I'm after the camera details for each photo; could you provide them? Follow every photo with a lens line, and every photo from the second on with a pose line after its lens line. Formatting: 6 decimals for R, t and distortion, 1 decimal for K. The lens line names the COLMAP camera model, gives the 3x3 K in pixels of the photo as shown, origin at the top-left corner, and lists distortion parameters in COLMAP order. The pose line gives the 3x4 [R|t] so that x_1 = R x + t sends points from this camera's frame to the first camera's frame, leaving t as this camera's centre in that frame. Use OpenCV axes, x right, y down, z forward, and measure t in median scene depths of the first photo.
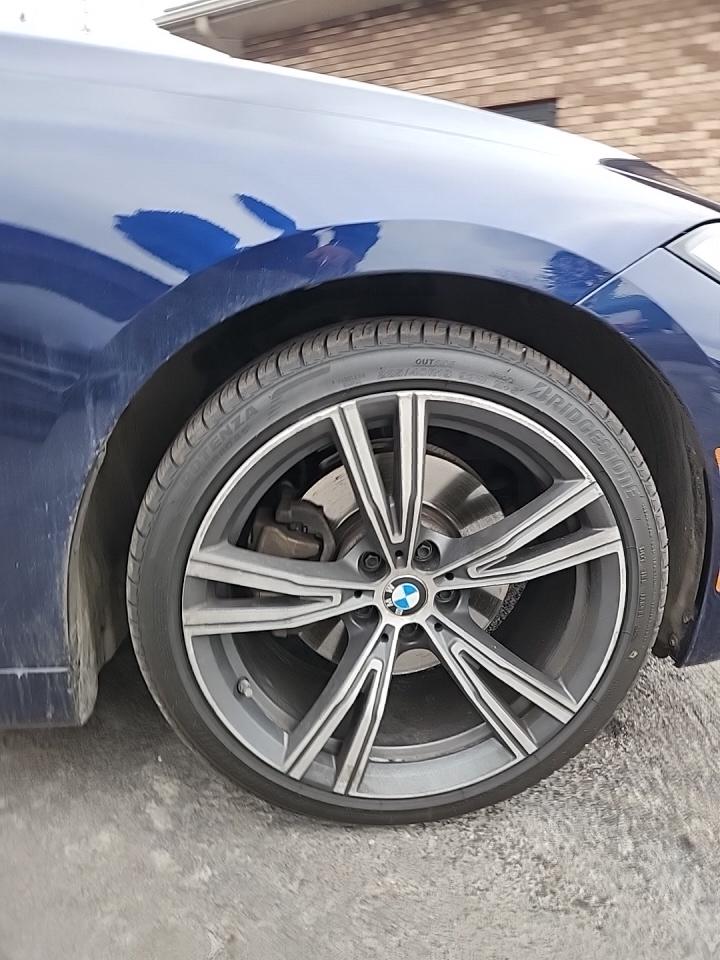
lens RADIAL K [[650.4, 0, 398.0], [0, 650.4, 476.3], [0, 0, 1]] dist [0.077219, -0.058073]
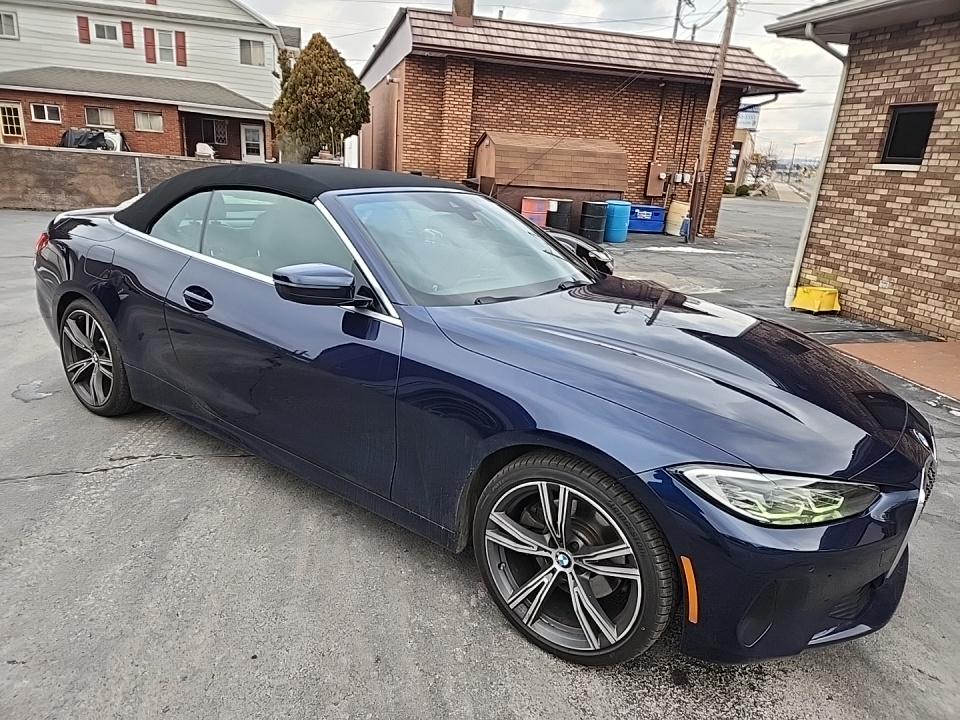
lens RADIAL K [[646.2, 0, 474.9], [0, 646.2, 366.6], [0, 0, 1]] dist [0.063247, -0.046818]
pose [[0.737118, 0.233944, -0.633978, 1.156156], [-0.252700, 0.965525, 0.062477, -0.590368], [0.626738, 0.114153, 0.770823, -1.180645]]
